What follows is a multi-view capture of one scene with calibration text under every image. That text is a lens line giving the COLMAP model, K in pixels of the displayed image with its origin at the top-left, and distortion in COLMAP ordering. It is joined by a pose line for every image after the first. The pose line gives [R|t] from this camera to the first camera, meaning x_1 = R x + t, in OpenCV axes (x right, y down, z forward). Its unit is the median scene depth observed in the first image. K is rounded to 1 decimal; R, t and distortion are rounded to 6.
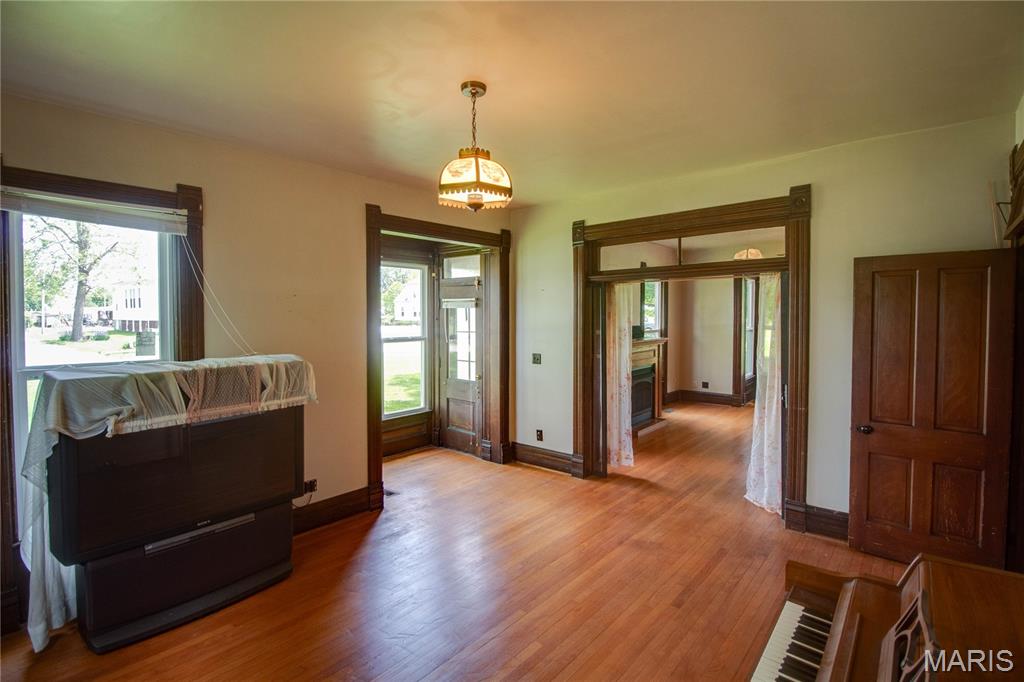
lens RADIAL K [[494.8, 0, 517.4], [0, 494.8, 332.8], [0, 0, 1]] dist [-0.005897, -0.005046]
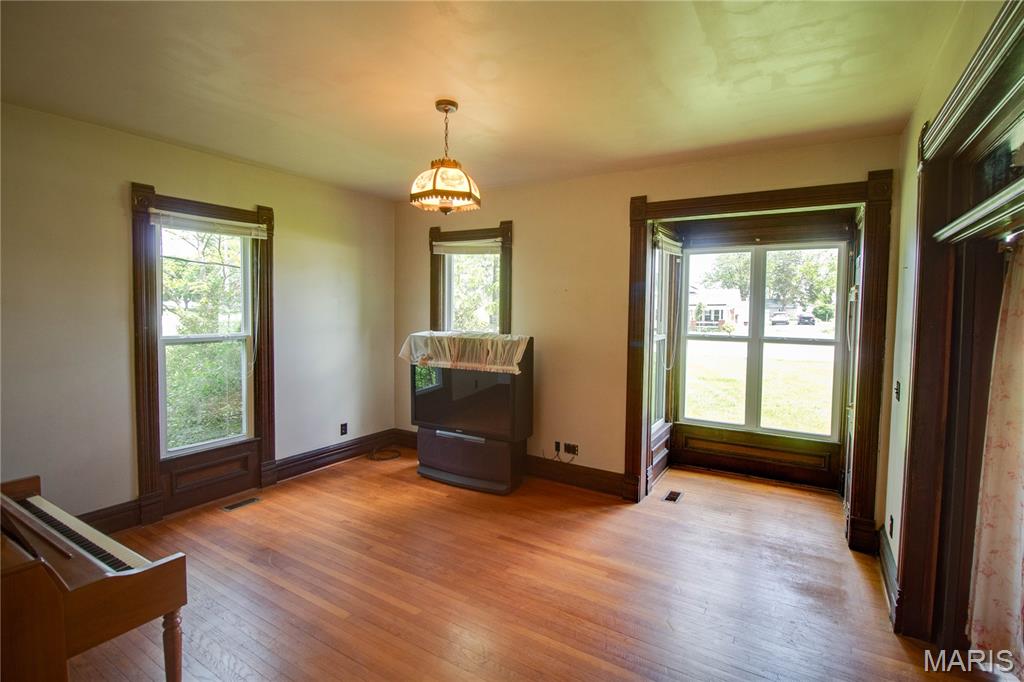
lens RADIAL K [[494.8, 0, 511.1], [0, 494.8, 331.4], [0, 0, 1]] dist [-0.005897, -0.005046]
pose [[0.142494, 0.055407, -0.988244, 0.773959], [-0.049074, 0.997600, 0.048856, -0.027726], [0.988578, 0.041535, 0.144871, 0.707869]]
